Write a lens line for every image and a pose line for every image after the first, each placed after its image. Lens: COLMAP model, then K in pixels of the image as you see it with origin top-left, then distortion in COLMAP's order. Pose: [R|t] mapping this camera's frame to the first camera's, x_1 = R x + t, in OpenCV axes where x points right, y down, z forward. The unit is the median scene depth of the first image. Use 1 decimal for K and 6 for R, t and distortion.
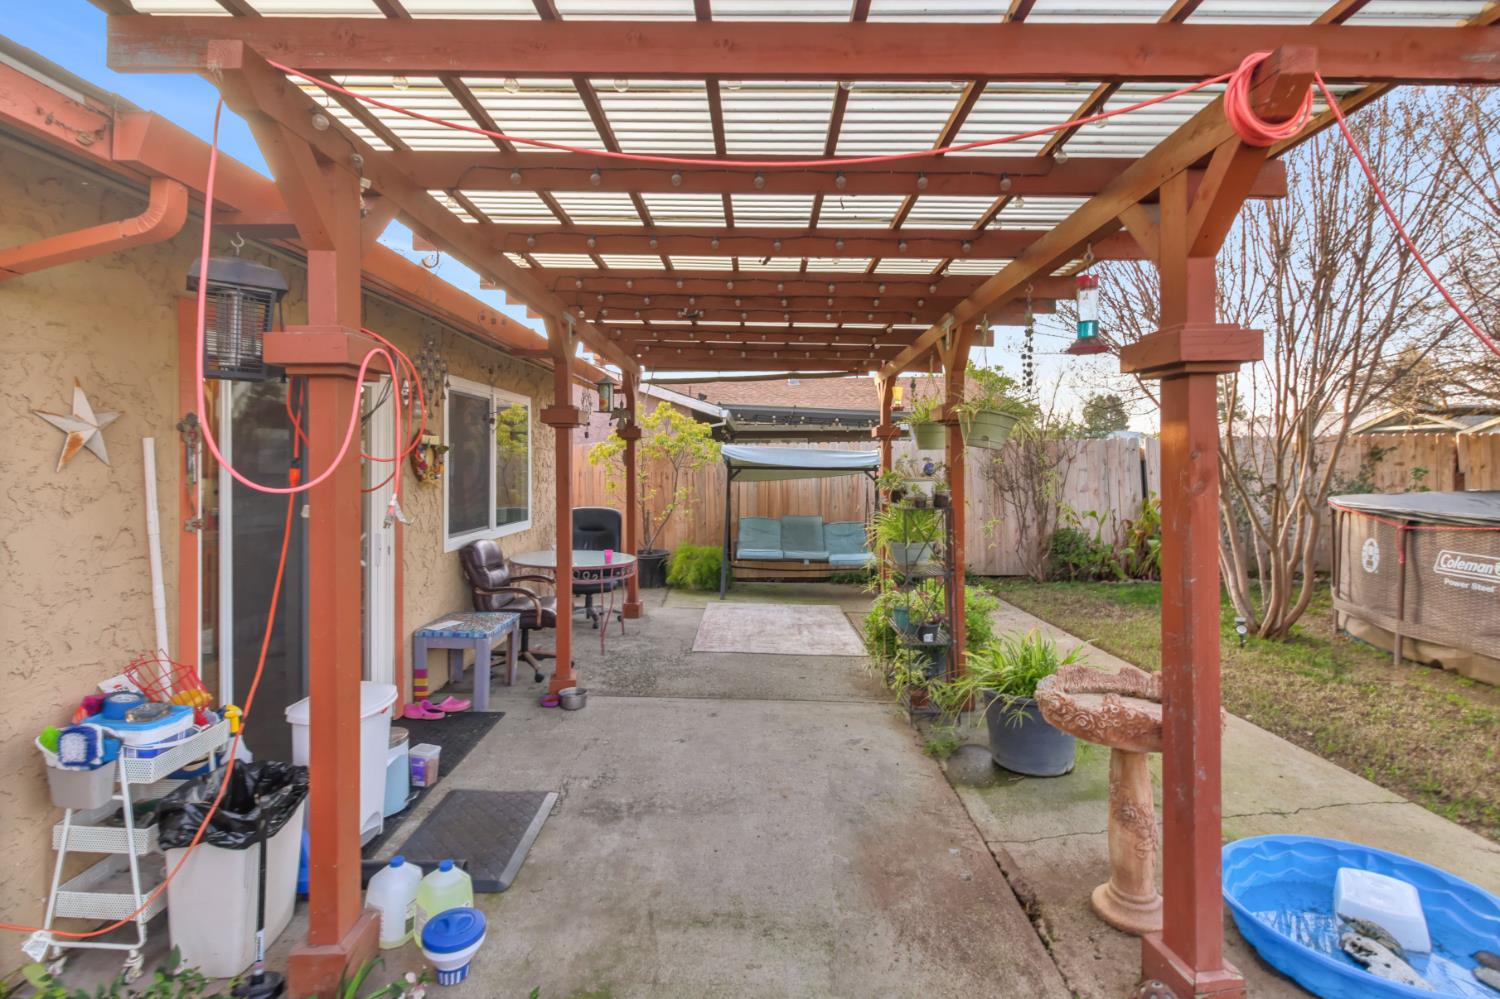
lens RADIAL K [[710.9, 0, 745.1], [0, 710.9, 456.3], [0, 0, 1]] dist [0.019485, -0.012440]
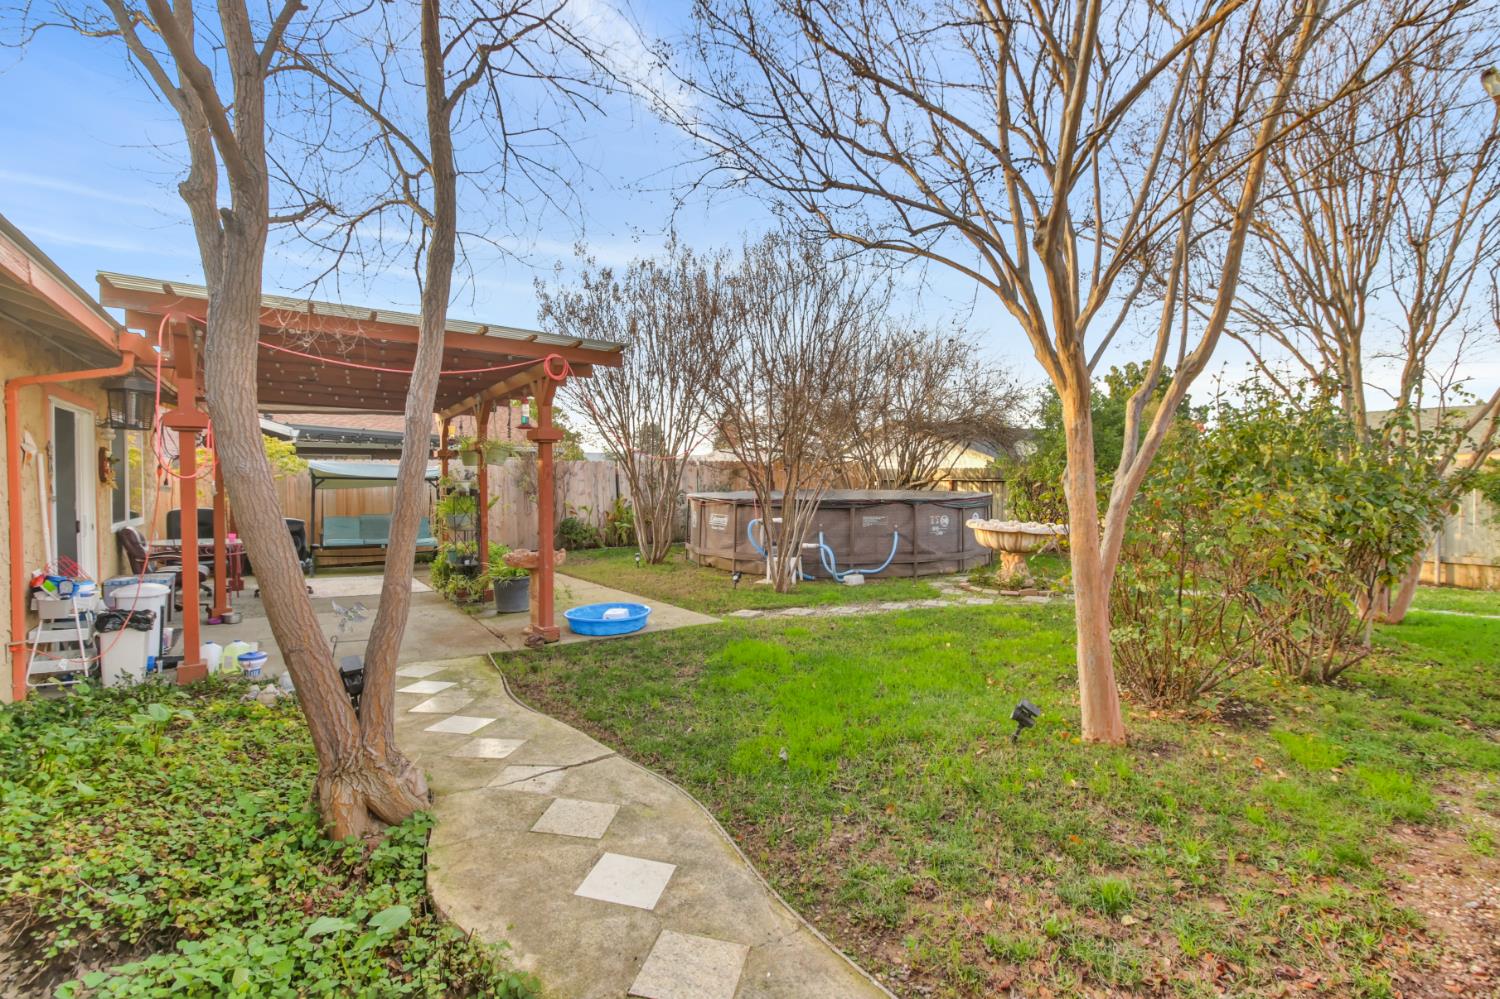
lens RADIAL K [[684.9, 0, 750.0], [0, 684.9, 499.5], [0, 0, 1]] dist [0.011888, -0.000419]
pose [[0.819967, -0.015783, 0.572193, -0.146194], [-0.005612, 0.999350, 0.035608, 0.009551], [-0.572384, -0.032408, 0.819345, -0.791664]]
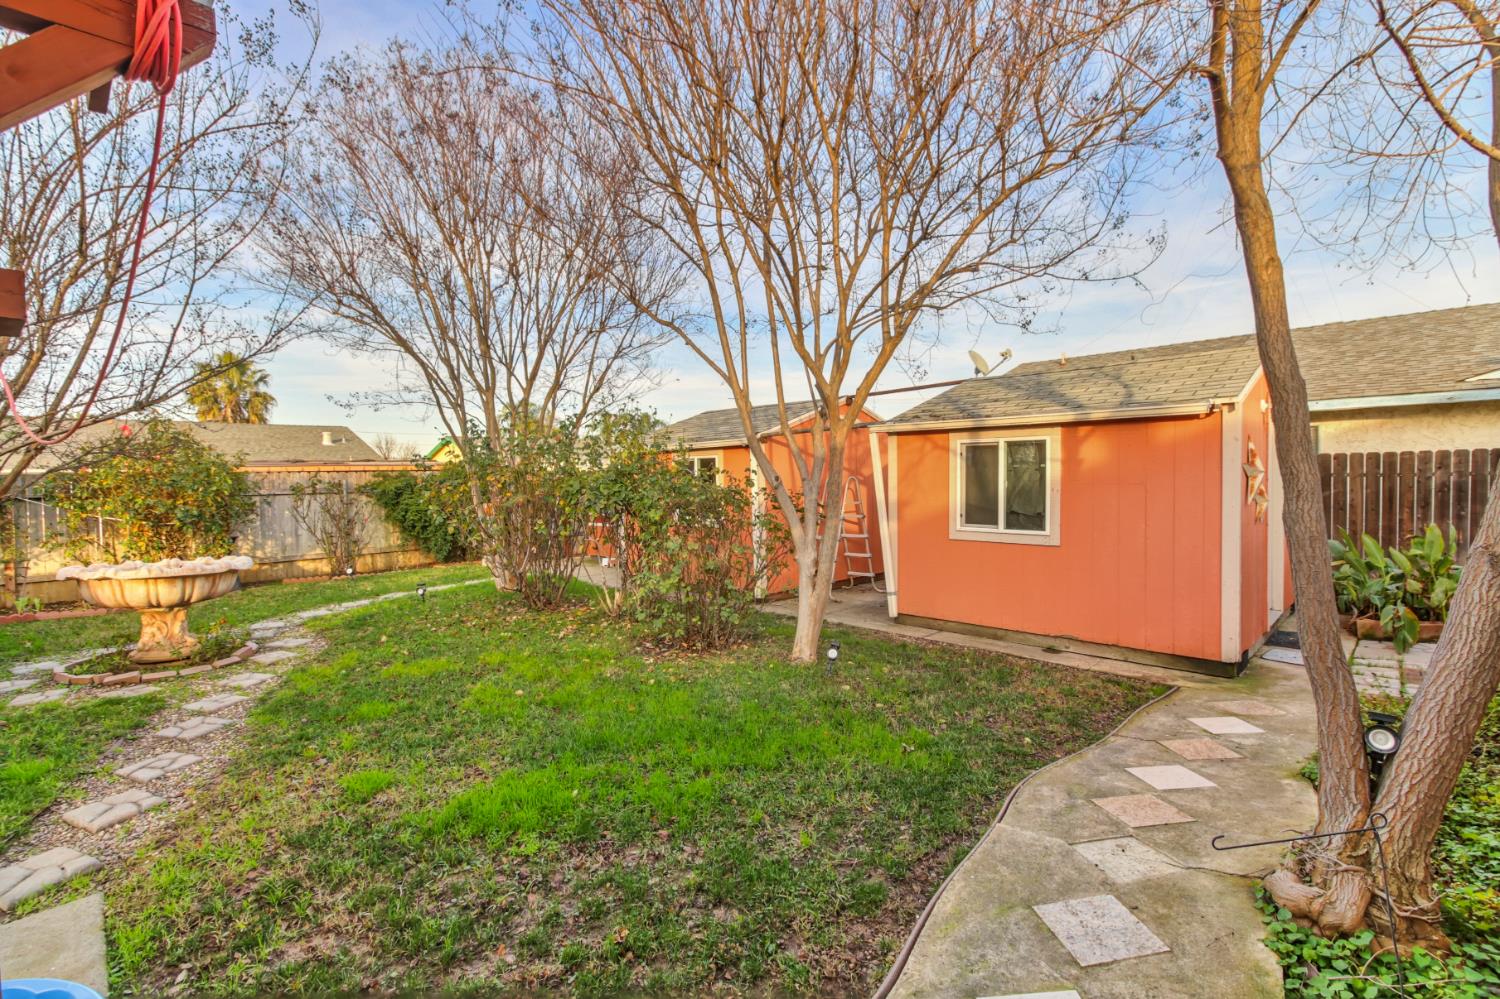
lens RADIAL K [[695.5, 0, 750.0], [0, 695.5, 499.5], [0, 0, 1]] dist [0.023511, -0.009483]
pose [[-0.726473, -0.008238, 0.687146, -0.105045], [0.015351, 0.999484, 0.028212, 0.004757], [-0.687024, 0.031044, -0.725971, 0.382386]]
